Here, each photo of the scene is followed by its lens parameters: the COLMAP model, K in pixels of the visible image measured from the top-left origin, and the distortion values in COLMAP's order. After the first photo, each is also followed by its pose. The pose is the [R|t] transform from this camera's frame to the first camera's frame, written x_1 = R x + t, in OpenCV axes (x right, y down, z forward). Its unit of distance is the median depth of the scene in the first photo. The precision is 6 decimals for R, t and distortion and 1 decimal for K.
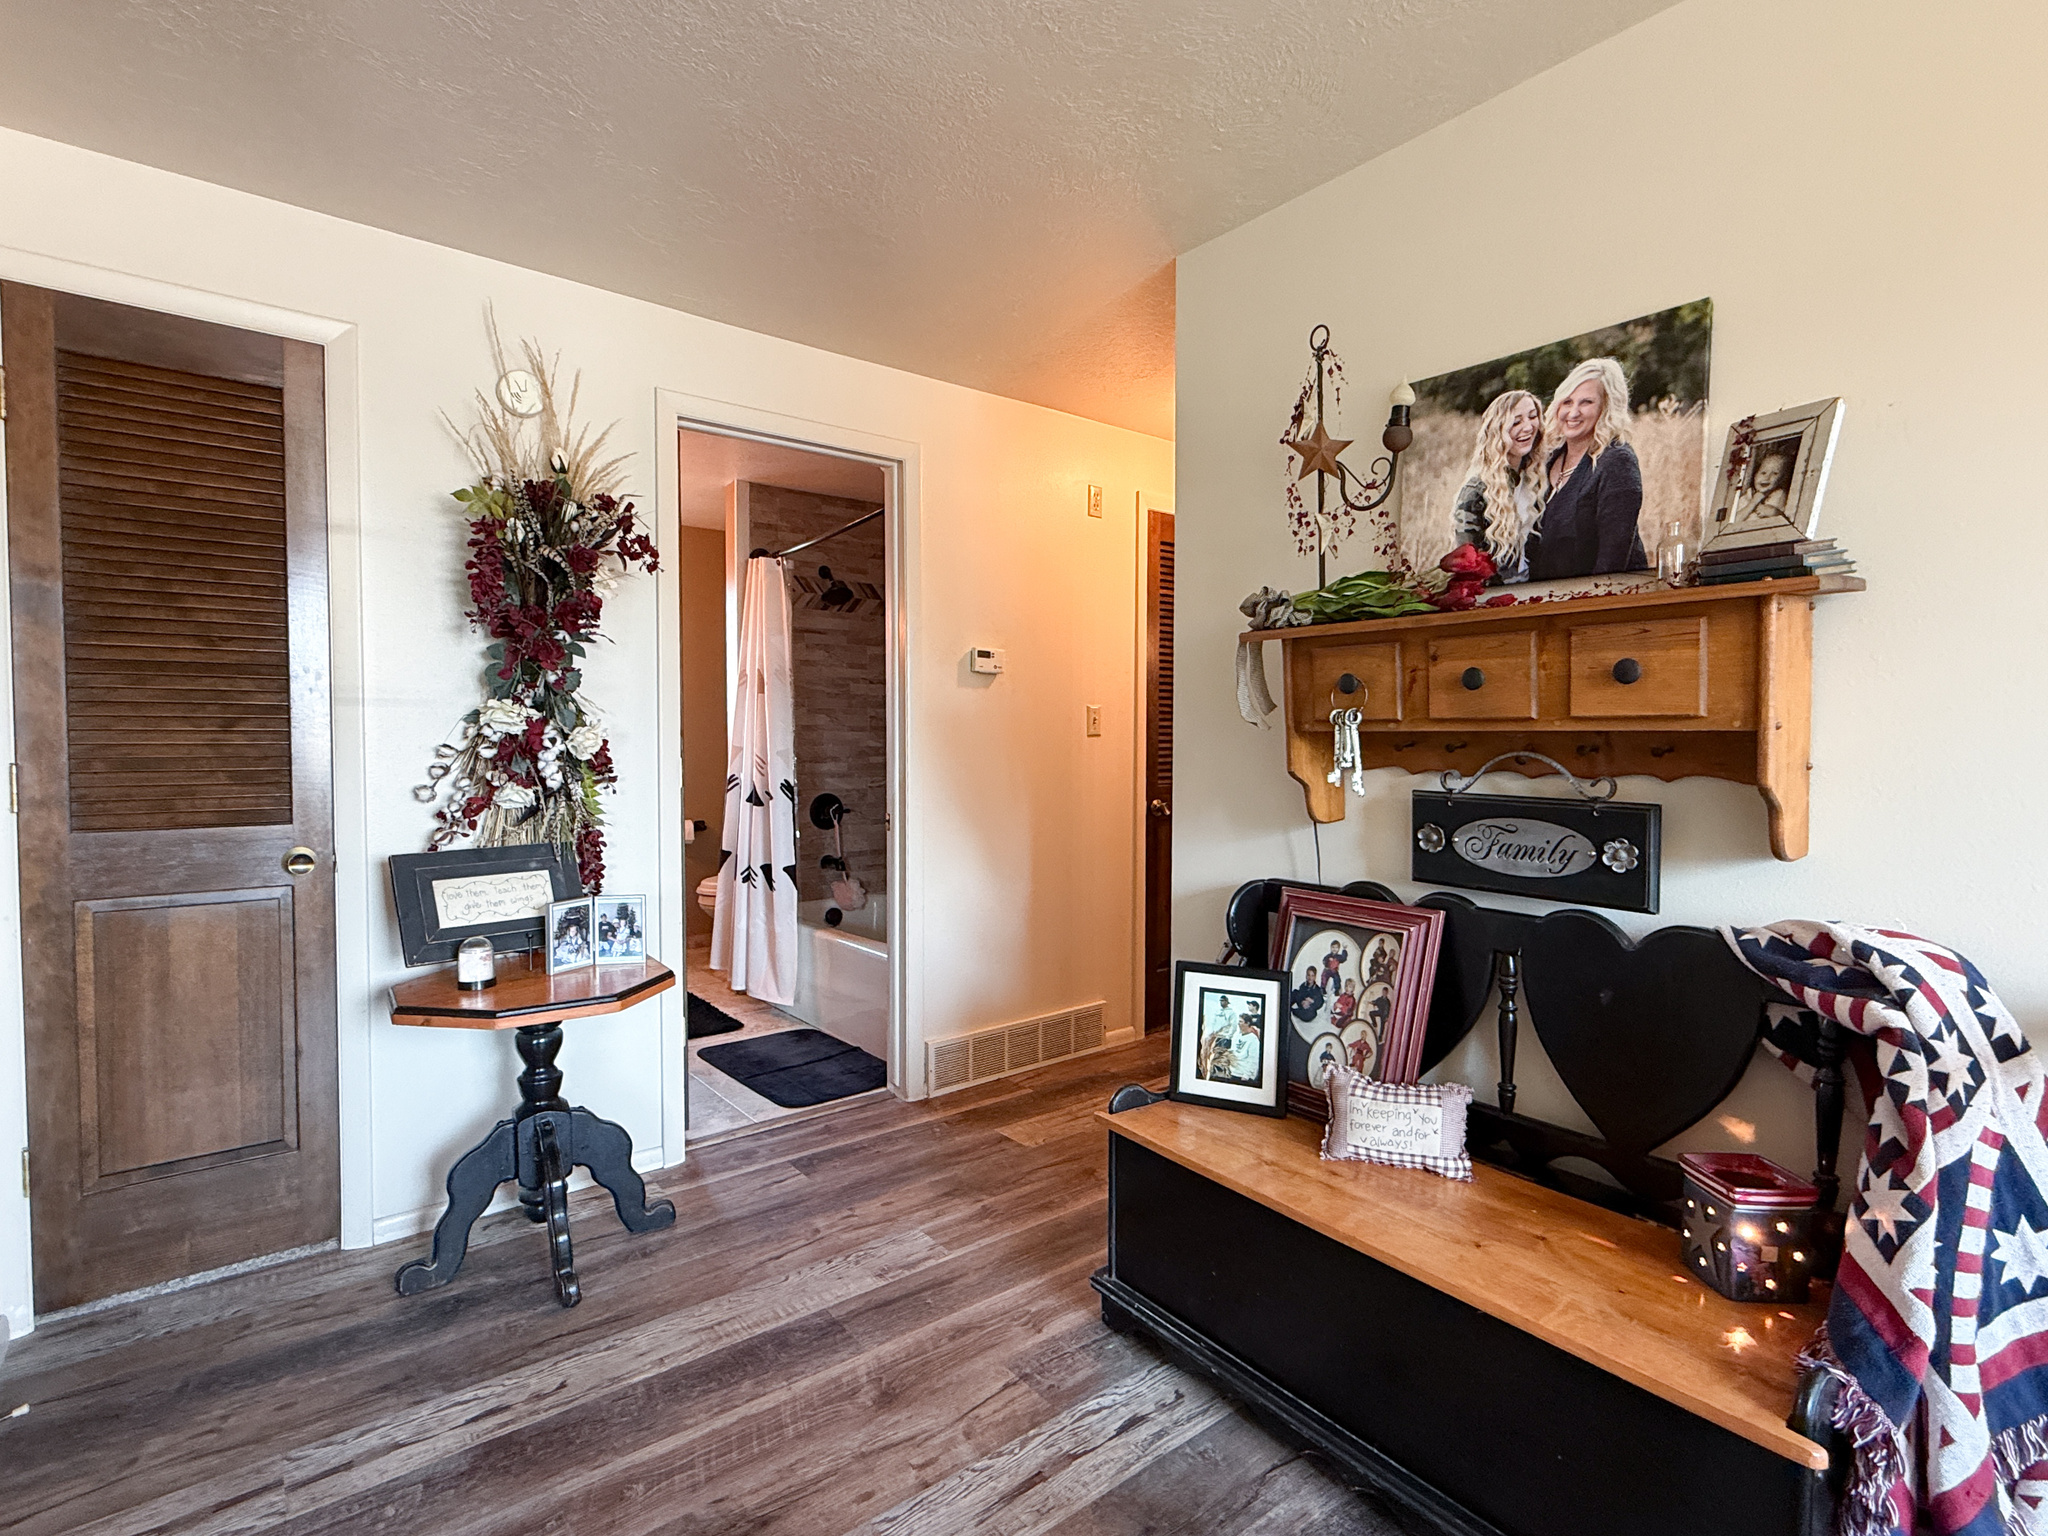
lens RADIAL K [[967.7, 0, 1018.7], [0, 967.7, 759.1], [0, 0, 1]] dist [-0.002725, -0.000362]
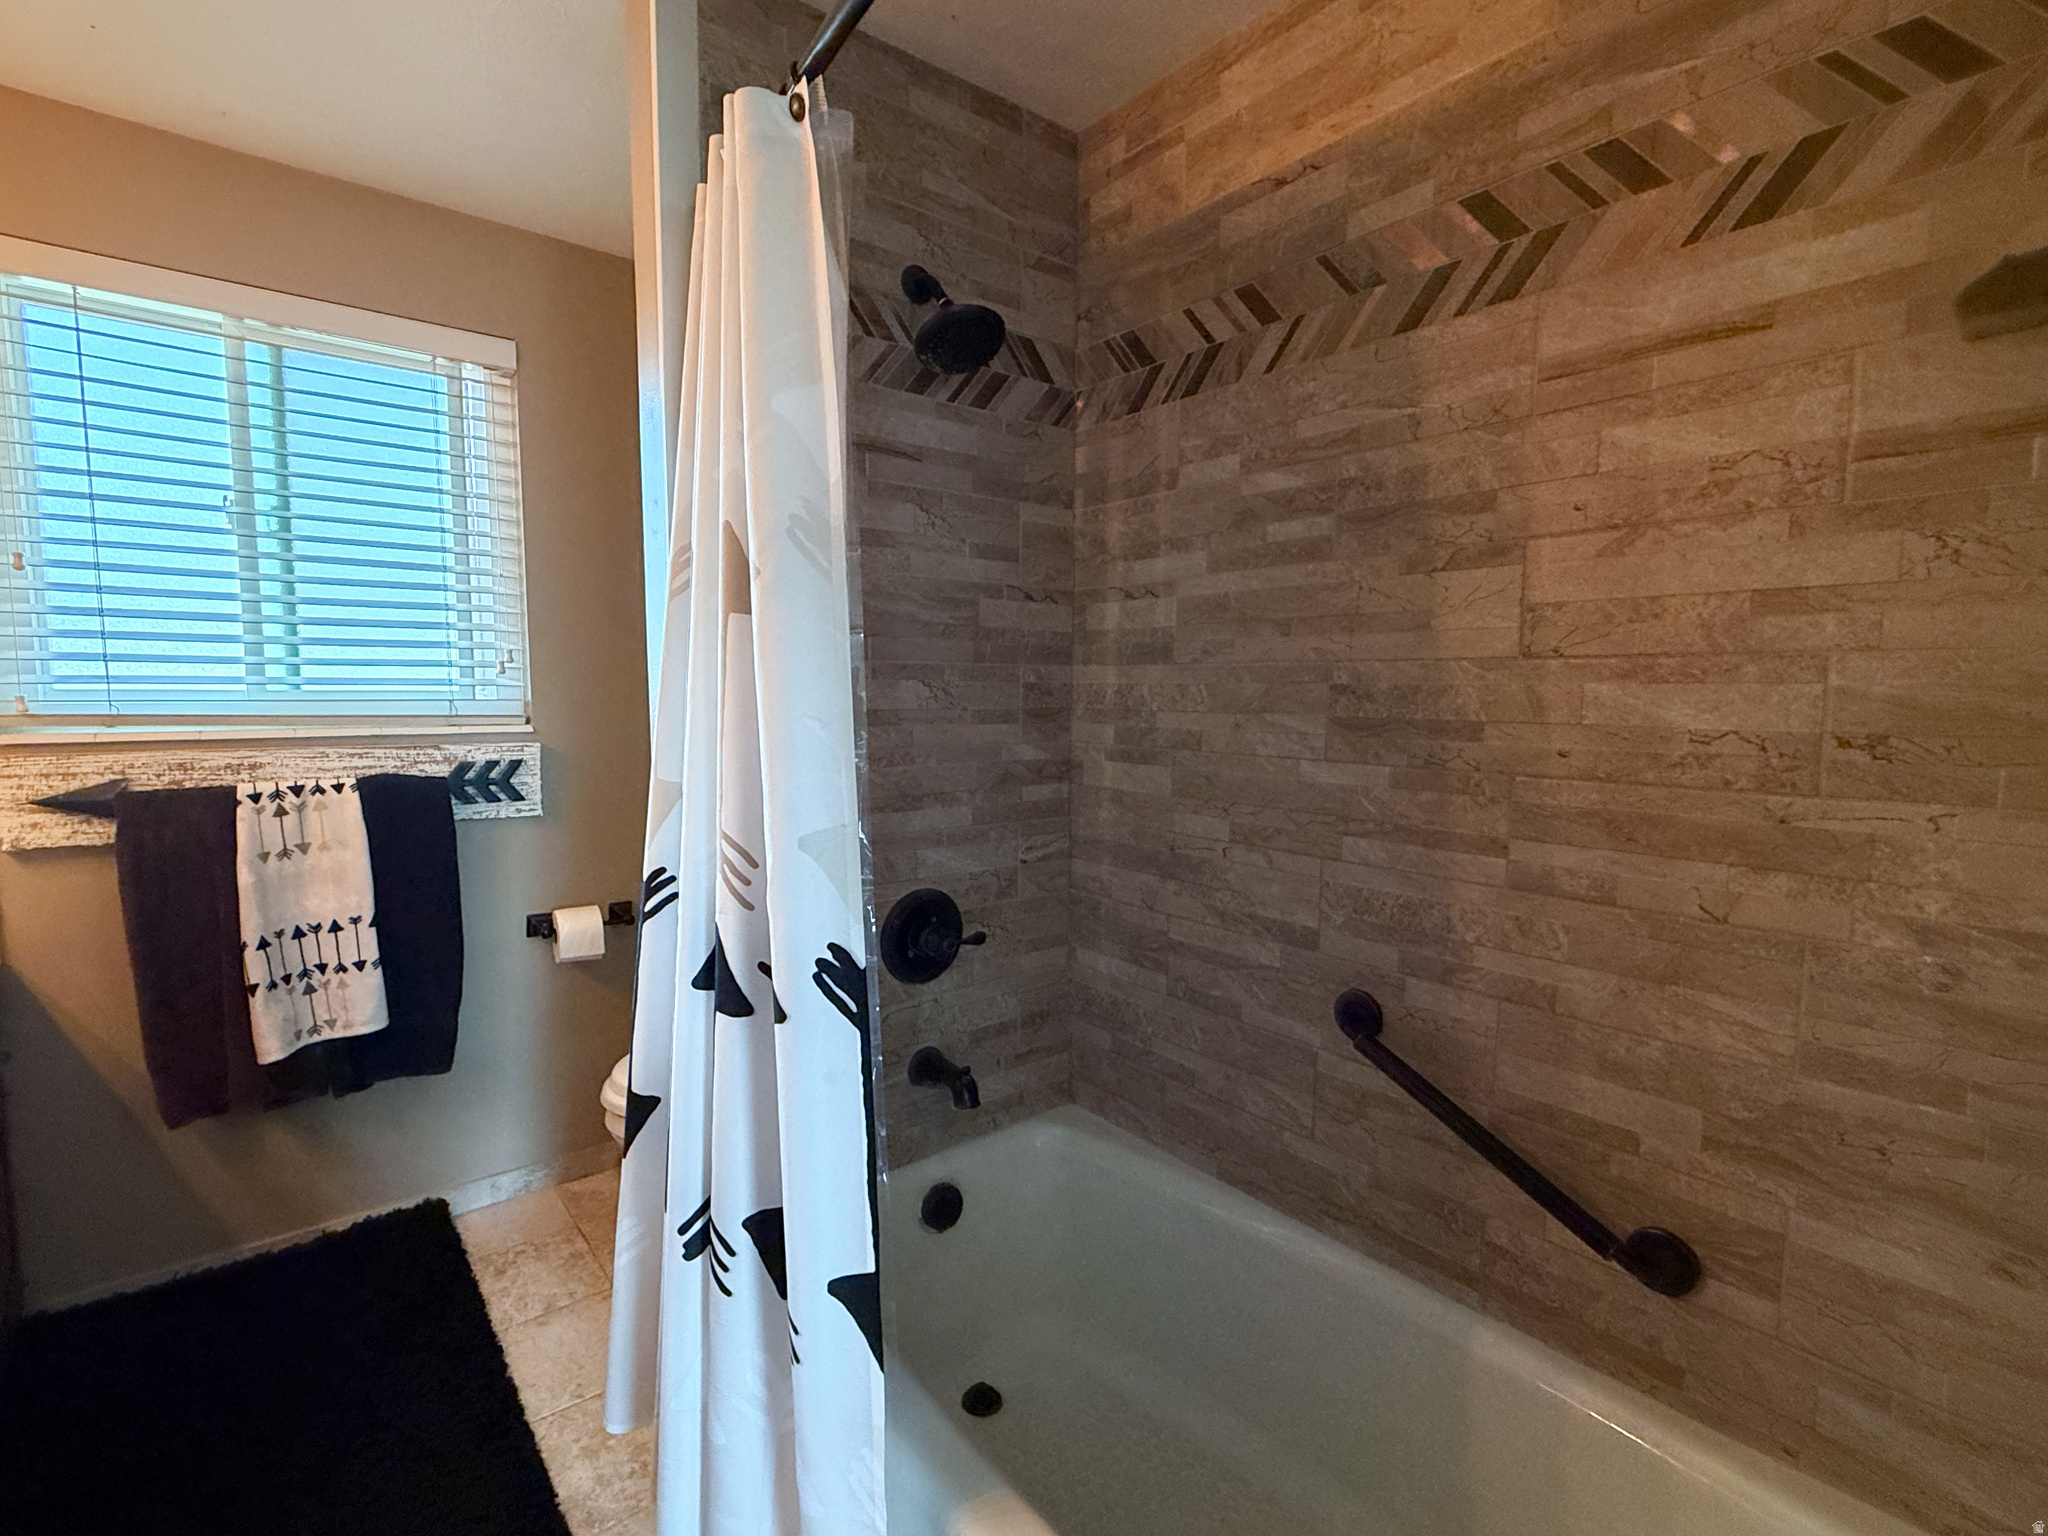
lens RADIAL K [[967.7, 0, 1032.4], [0, 967.7, 769.6], [0, 0, 1]] dist [-0.002725, -0.000362]
pose [[0.999897, 0.003637, 0.013891, -0.163242], [-0.004454, 0.998232, 0.059263, -0.034472], [-0.013651, -0.059319, 0.998146, 0.632296]]
